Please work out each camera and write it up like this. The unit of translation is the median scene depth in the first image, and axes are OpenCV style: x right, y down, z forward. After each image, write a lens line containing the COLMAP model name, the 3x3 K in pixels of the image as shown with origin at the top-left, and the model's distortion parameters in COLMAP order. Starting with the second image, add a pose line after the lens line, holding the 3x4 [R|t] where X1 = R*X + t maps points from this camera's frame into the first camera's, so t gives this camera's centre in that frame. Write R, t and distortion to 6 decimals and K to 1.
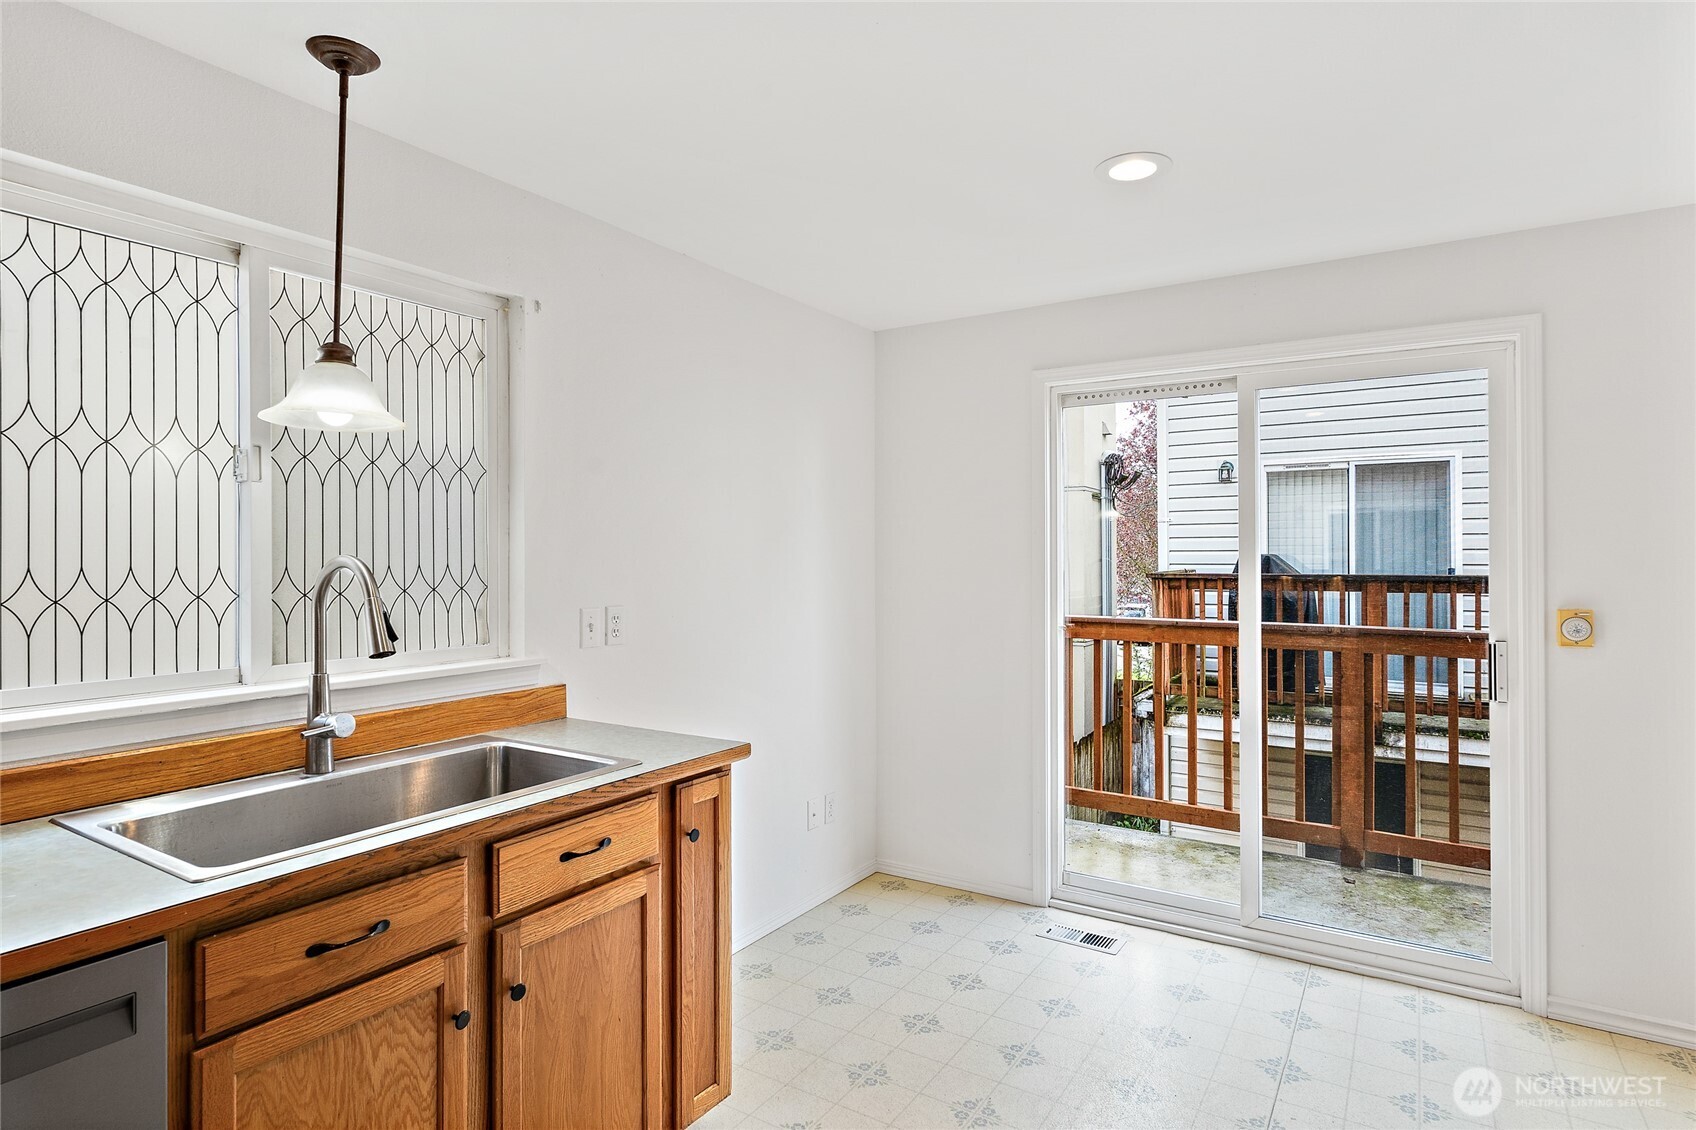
lens RADIAL K [[892.4, 0, 851.4], [0, 892.4, 555.6], [0, 0, 1]] dist [0.007220, 0.000224]
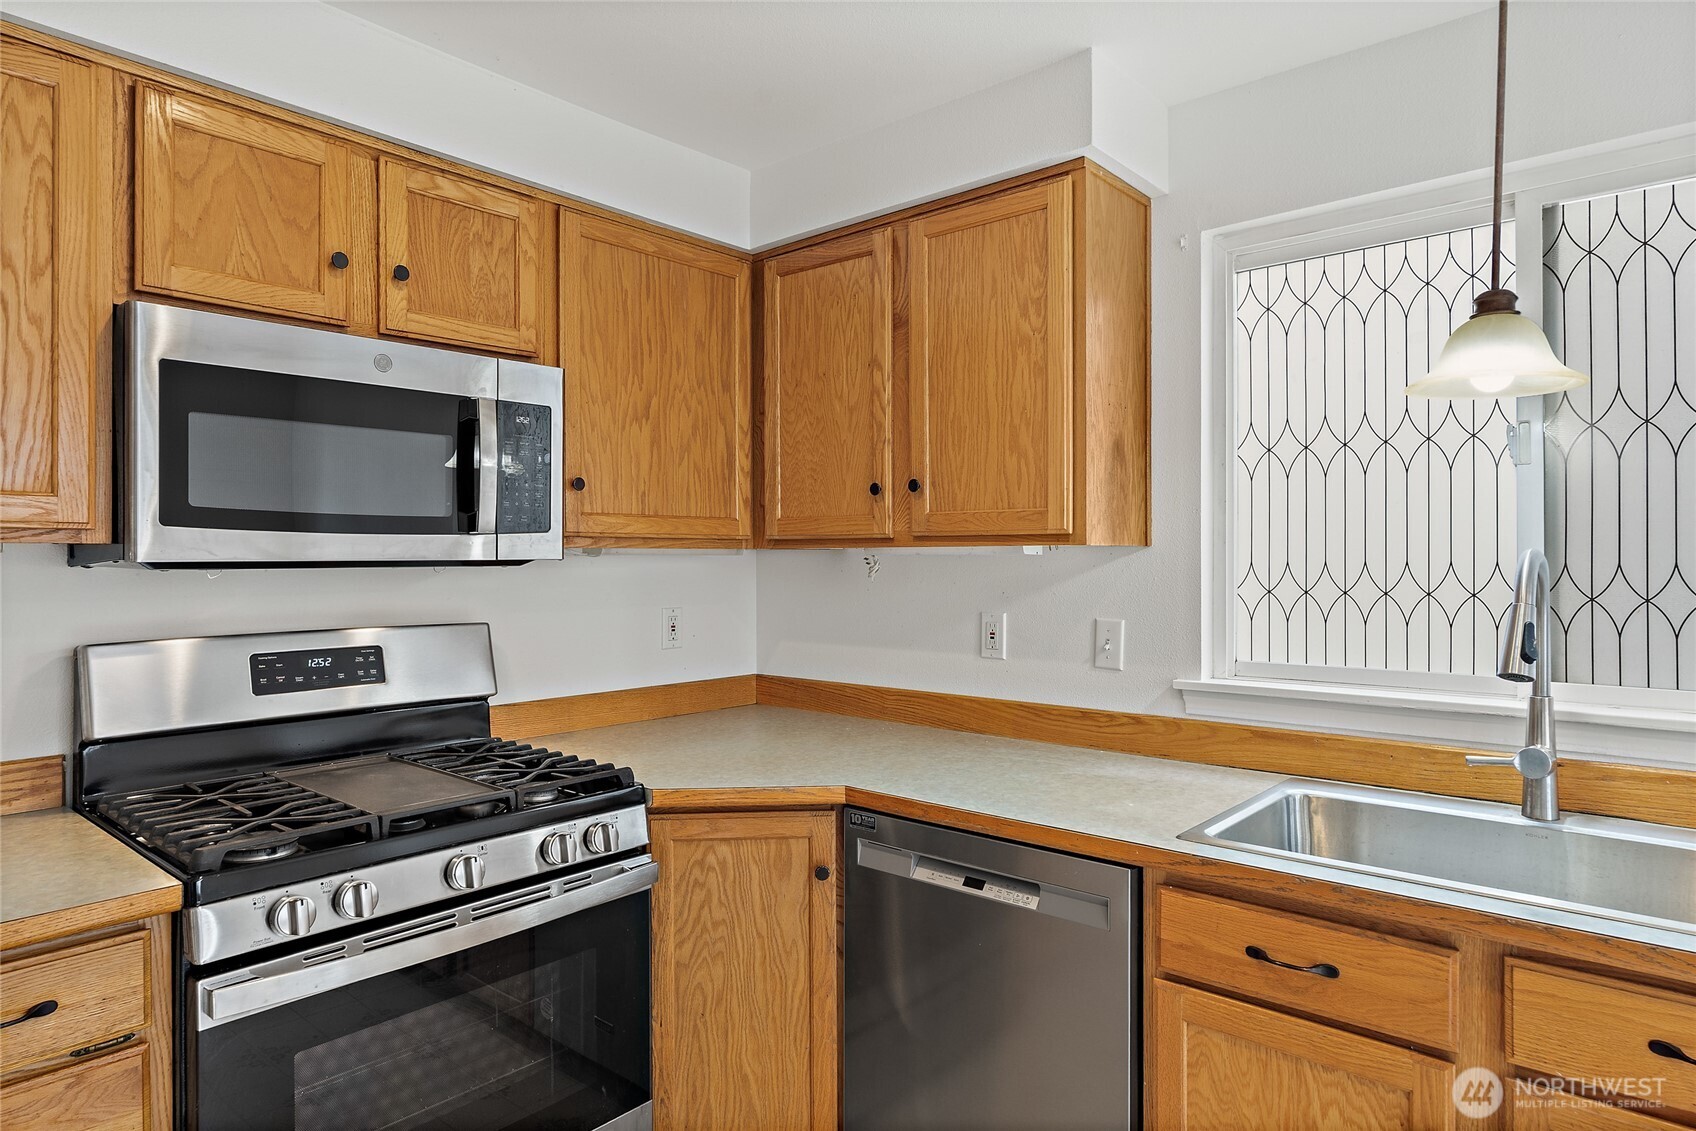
lens RADIAL K [[1038.5, 0, 855.9], [0, 1038.5, 548.6], [0, 0, 1]] dist [-0.004694, 0.000089]
pose [[-0.151555, -0.002923, -0.988444, 0.493827], [0.004300, 0.999984, -0.003616, -0.000426], [0.988439, -0.004798, -0.151540, 0.616693]]
